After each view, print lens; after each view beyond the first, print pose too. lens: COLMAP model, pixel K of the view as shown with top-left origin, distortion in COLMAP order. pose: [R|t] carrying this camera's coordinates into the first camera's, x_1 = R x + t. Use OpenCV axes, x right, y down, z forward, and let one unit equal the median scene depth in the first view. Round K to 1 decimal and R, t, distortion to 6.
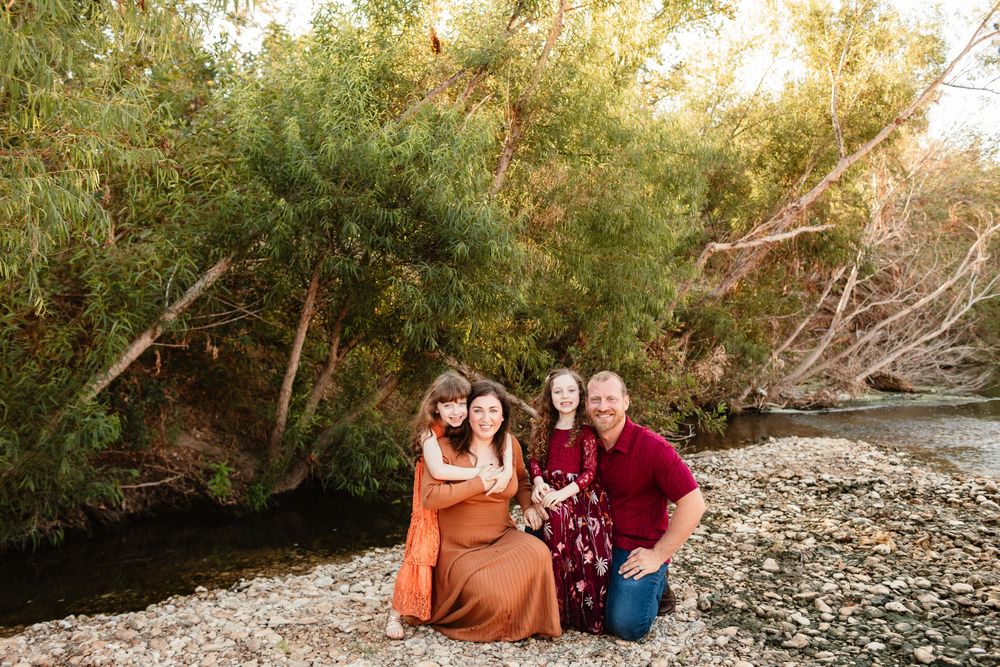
lens RADIAL K [[945.9, 0, 504.8], [0, 945.9, 331.9], [0, 0, 1]] dist [0.009440, -0.001980]
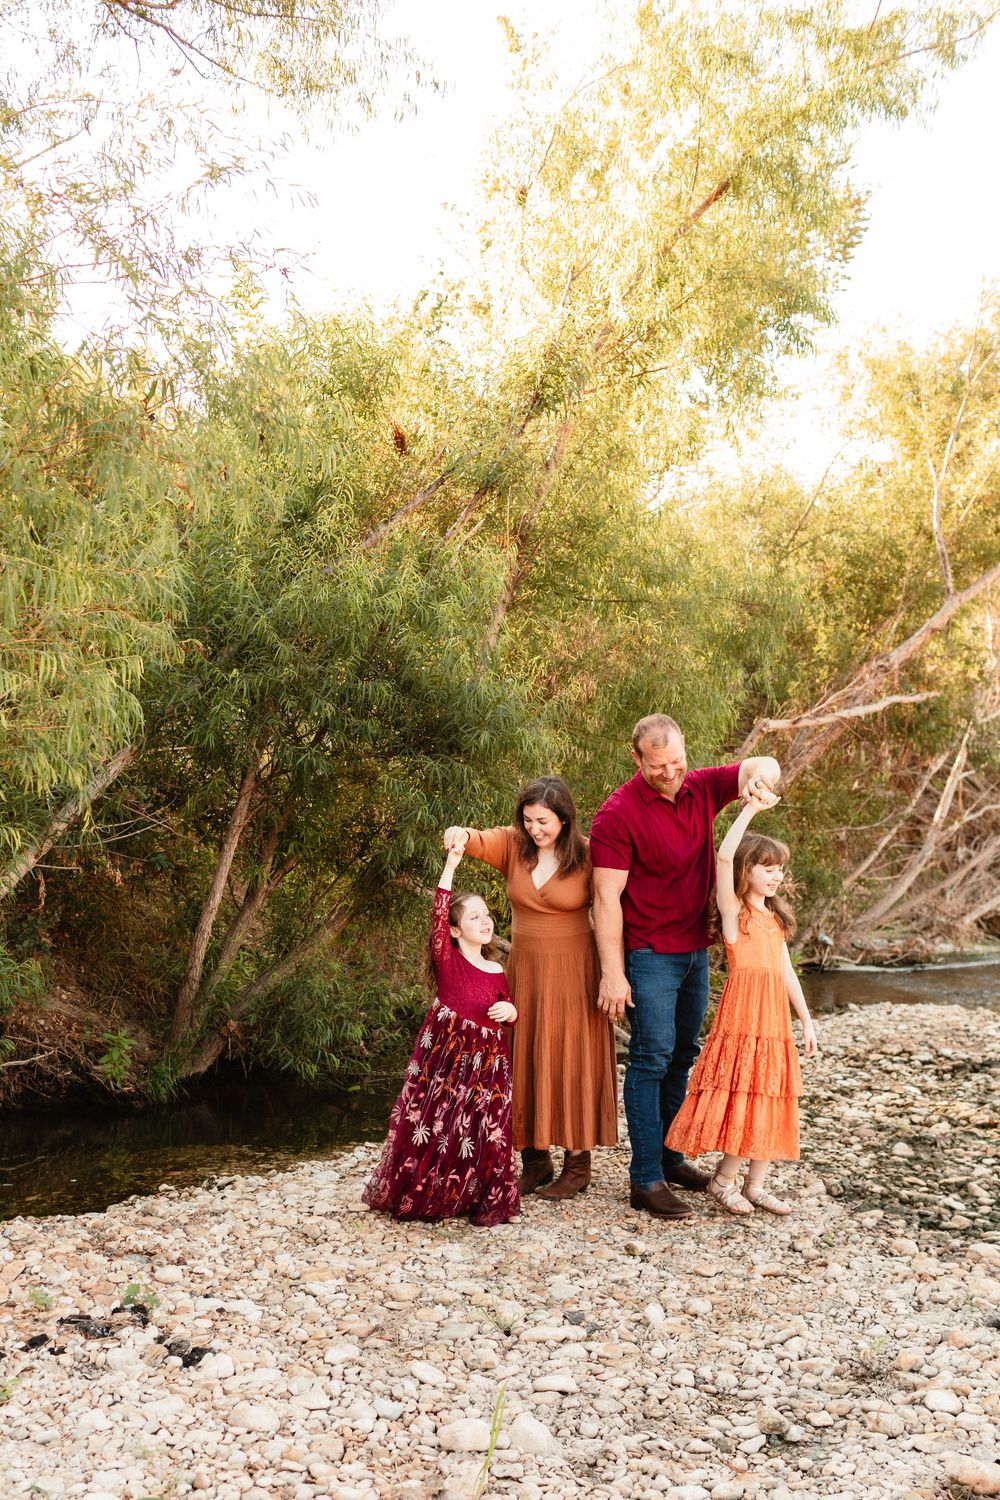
lens RADIAL K [[1465.1, 0, 500.0], [0, 1465.1, 838.5], [0, 0, 1]] dist [0.006098, 0.002417]
pose [[0.998668, 0.003739, 0.051458, -0.059806], [-0.003400, 0.999972, -0.006689, -0.001274], [-0.051482, 0.006505, 0.998653, -0.101510]]
